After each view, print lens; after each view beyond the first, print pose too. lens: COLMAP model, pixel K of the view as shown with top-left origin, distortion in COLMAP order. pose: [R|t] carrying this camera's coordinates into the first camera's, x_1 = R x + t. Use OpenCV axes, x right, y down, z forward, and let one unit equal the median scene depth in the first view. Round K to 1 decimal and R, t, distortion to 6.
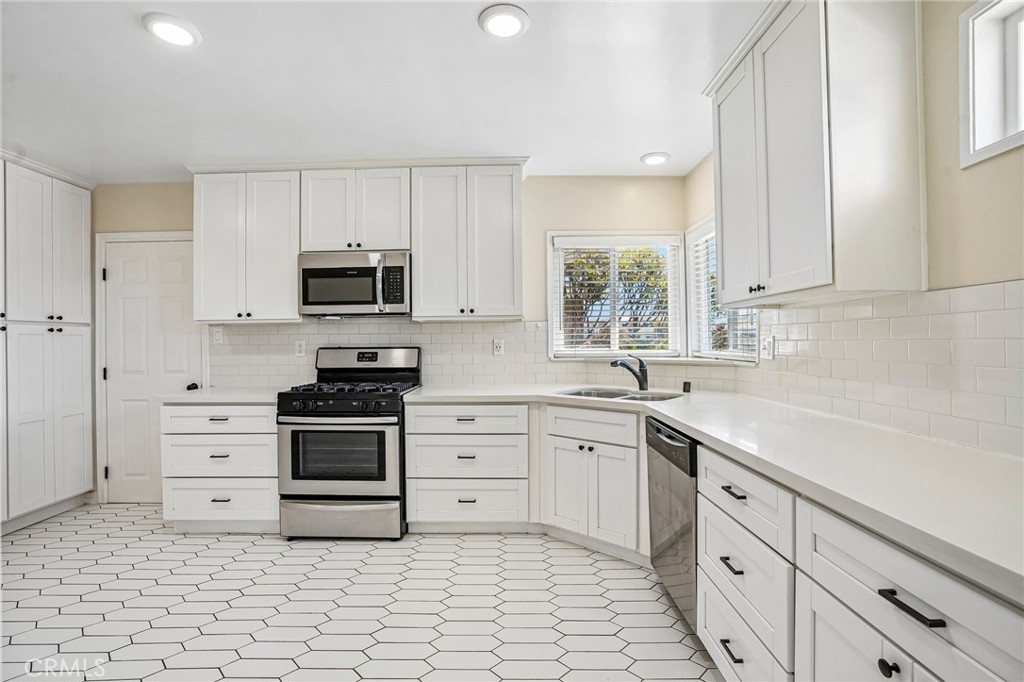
lens RADIAL K [[475.0, 0, 517.3], [0, 475.0, 342.9], [0, 0, 1]] dist [-0.063462, 0.020511]
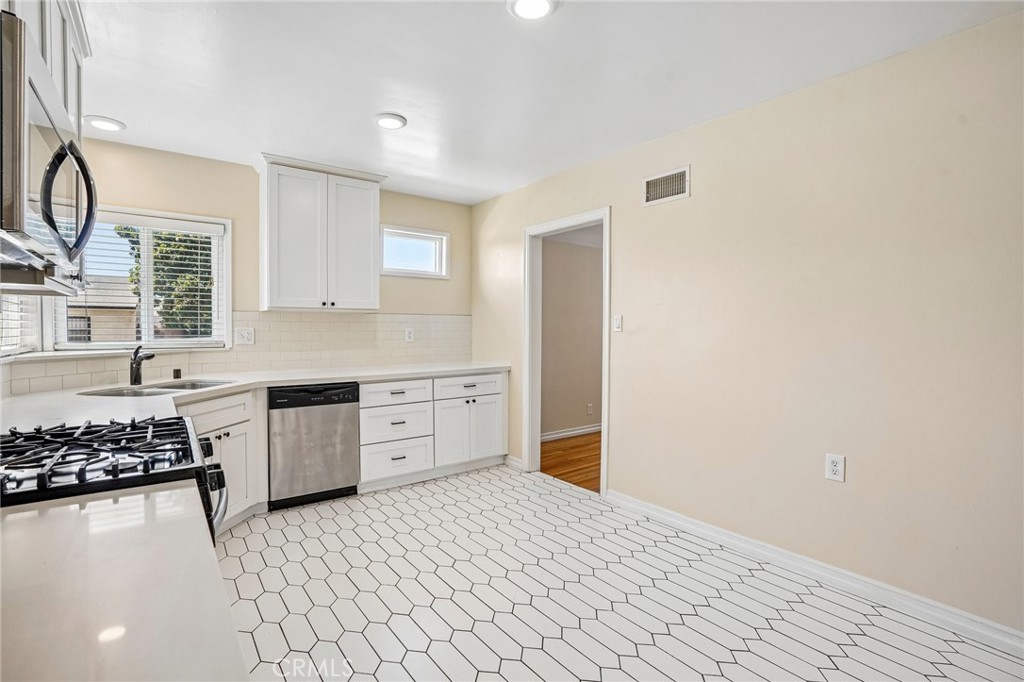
lens RADIAL K [[475.0, 0, 517.2], [0, 475.0, 340.1], [0, 0, 1]] dist [-0.063462, 0.020511]
pose [[-0.605025, -0.012427, 0.796110, -0.867723], [0.004209, 0.999814, 0.018806, -0.001242], [-0.796195, 0.014728, -0.604860, 0.913887]]
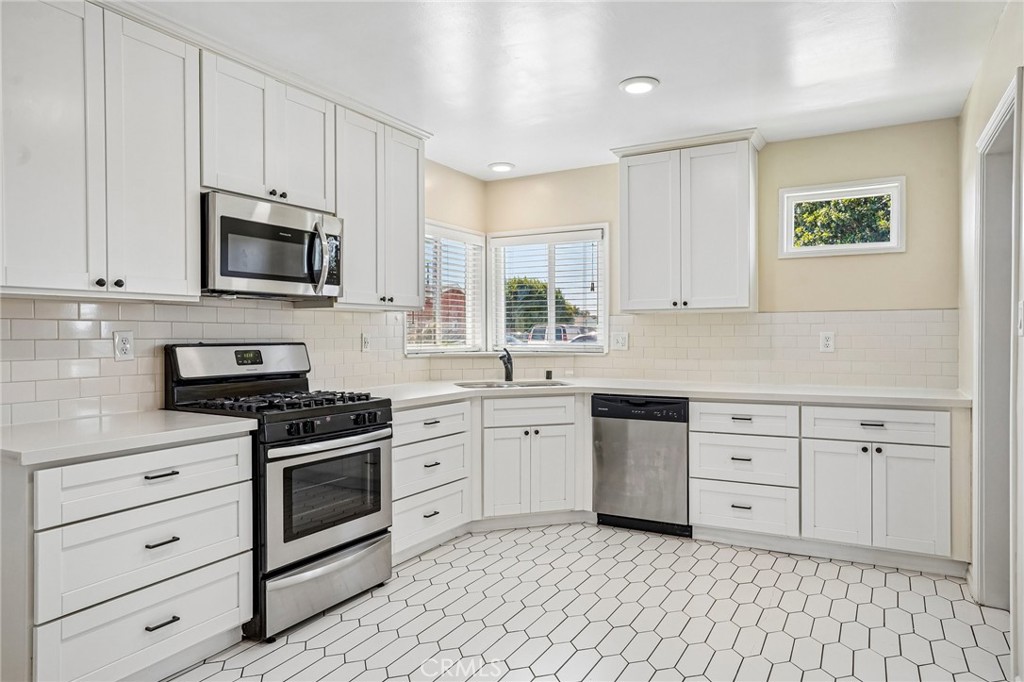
lens RADIAL K [[650.3, 0, 516.2], [0, 650.3, 345.4], [0, 0, 1]] dist [-0.014286, 0.018533]
pose [[0.492576, -0.007045, 0.870241, -1.001081], [-0.000161, 0.999966, 0.008186, 0.005004], [-0.870269, -0.004172, 0.492558, 0.234664]]
